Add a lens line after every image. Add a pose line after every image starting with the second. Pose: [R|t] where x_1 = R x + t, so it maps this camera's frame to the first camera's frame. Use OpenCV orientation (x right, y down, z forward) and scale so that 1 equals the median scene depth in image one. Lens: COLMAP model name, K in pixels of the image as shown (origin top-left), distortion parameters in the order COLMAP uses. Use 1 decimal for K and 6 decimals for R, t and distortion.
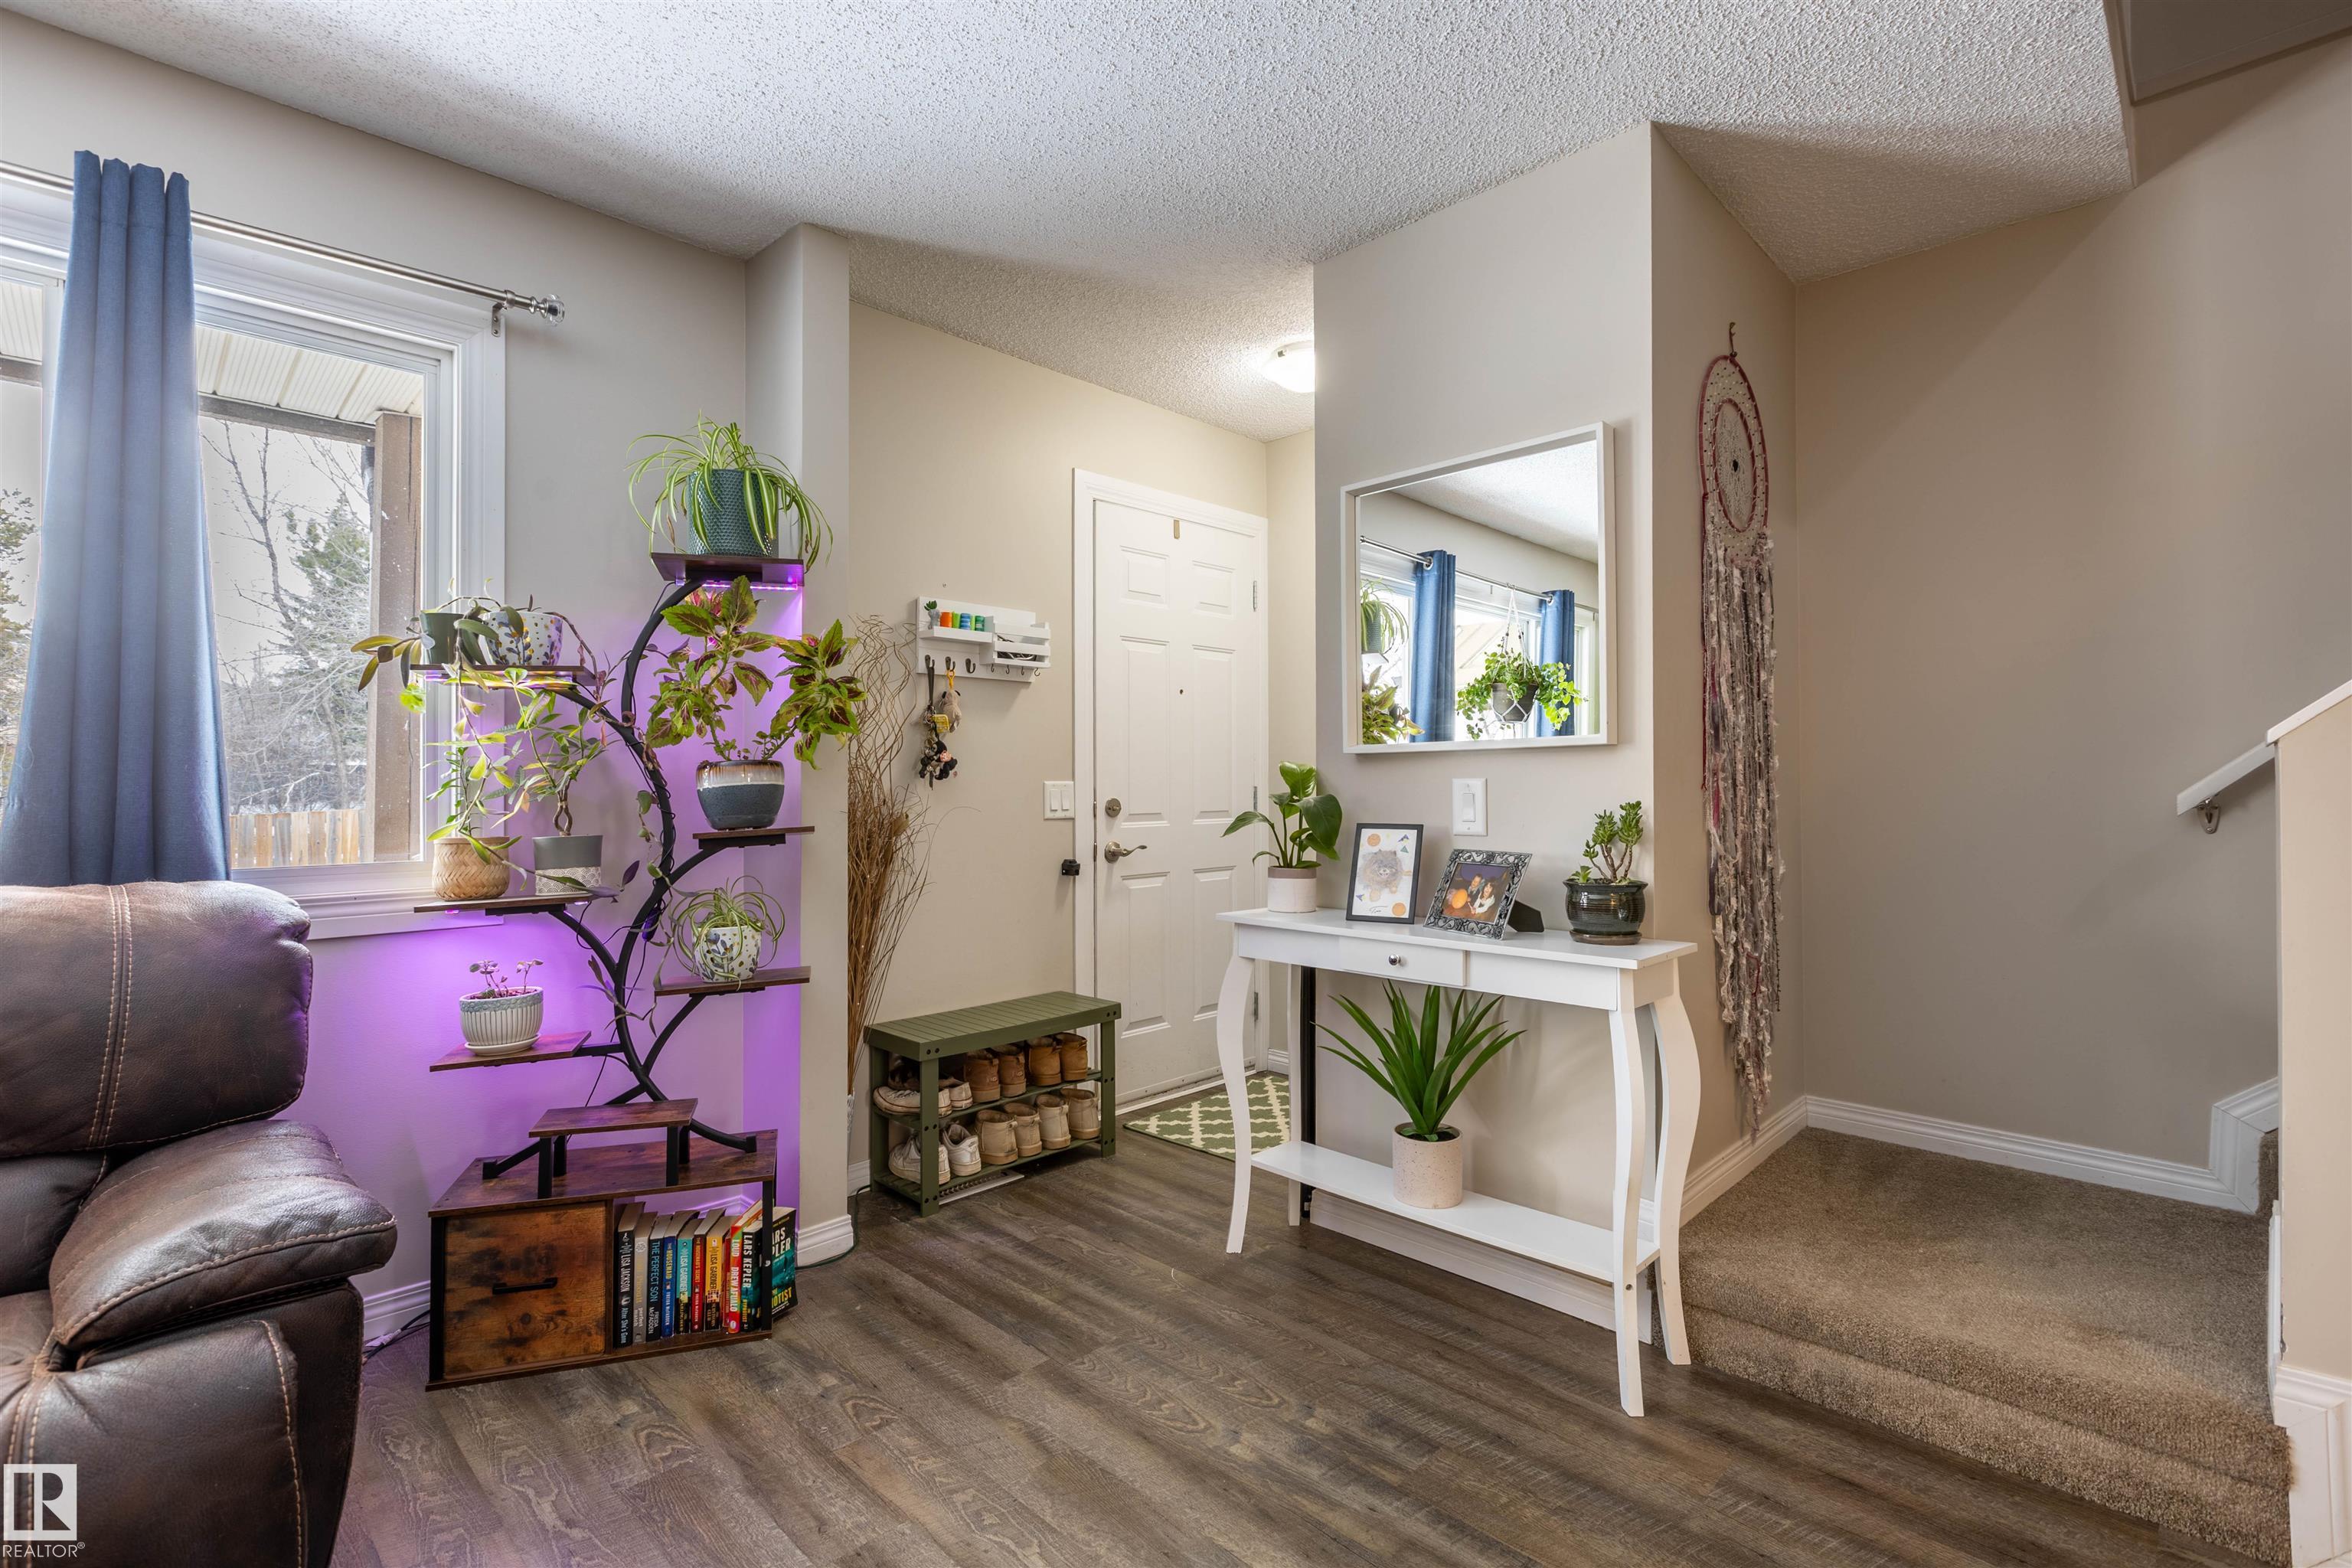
lens RADIAL K [[1086.6, 0, 1165.7], [0, 1086.6, 772.1], [0, 0, 1]] dist [-0.000280, -0.003482]
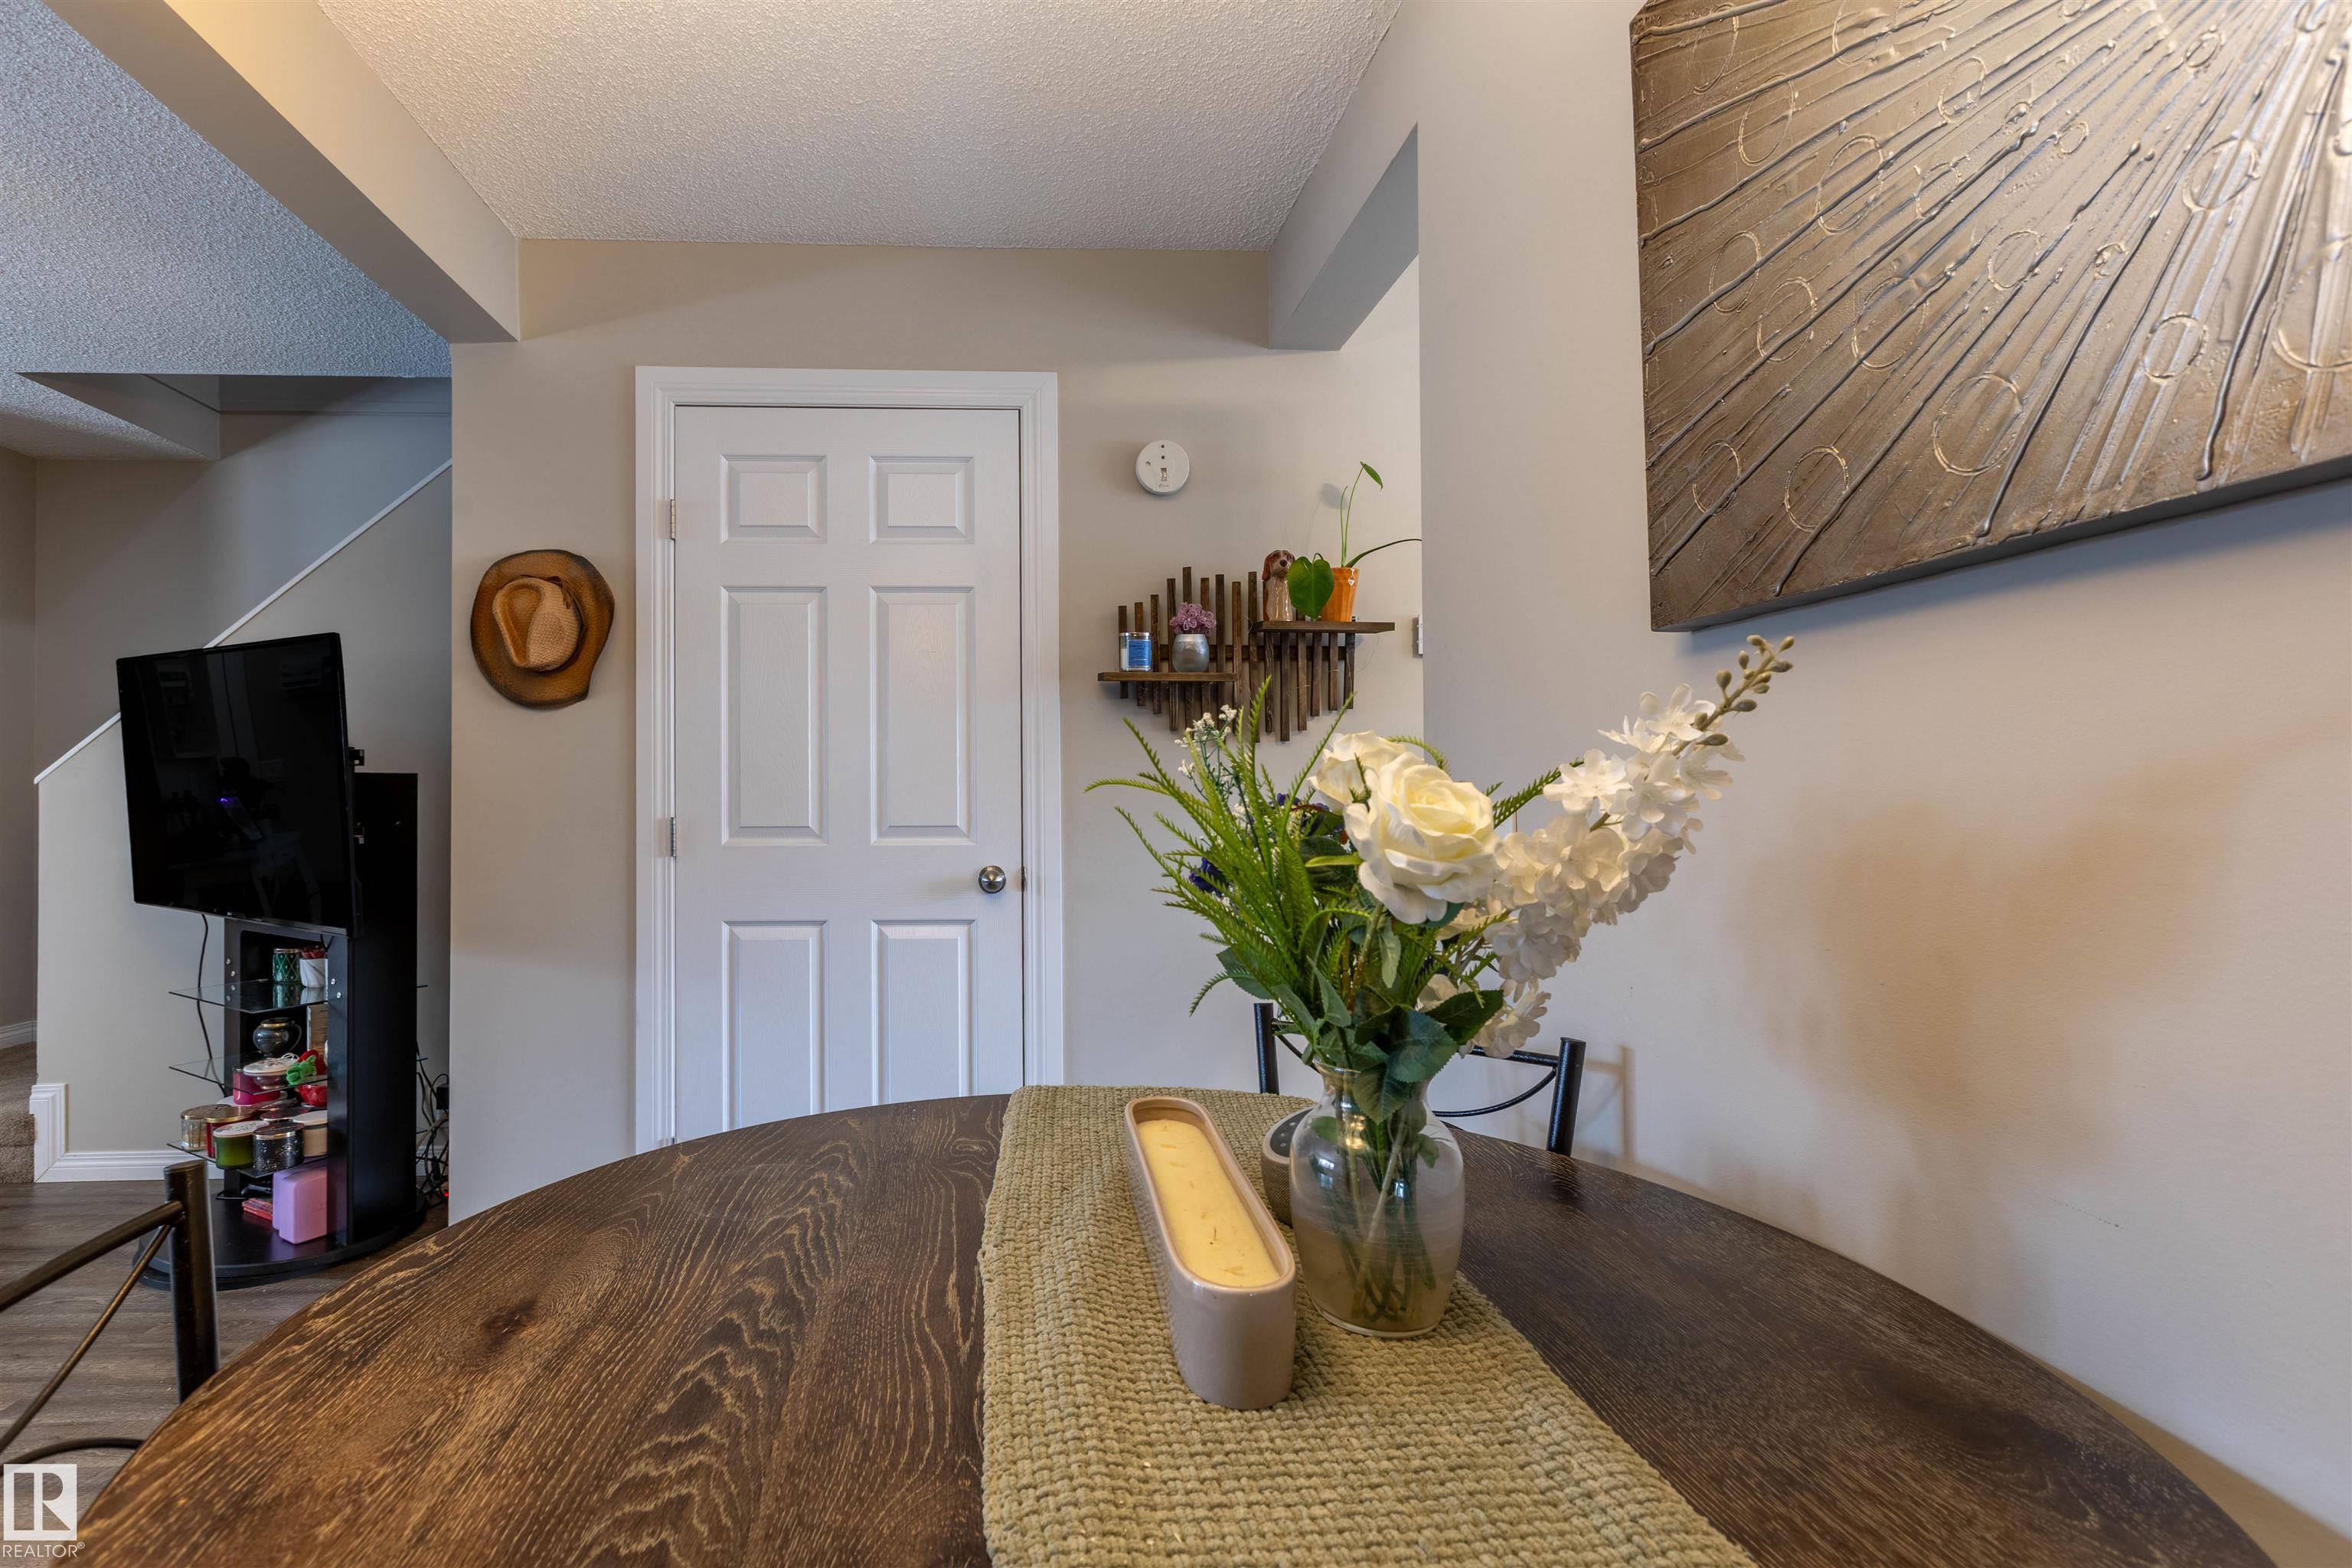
lens RADIAL K [[1086.6, 0, 1061.2], [0, 1086.6, 790.4], [0, 0, 1]] dist [-0.000280, -0.003482]
pose [[0.664177, 0.010394, 0.747503, 0.527027], [-0.007095, 0.999946, -0.007600, -0.007802], [-0.747541, -0.000256, 0.664215, -1.230340]]
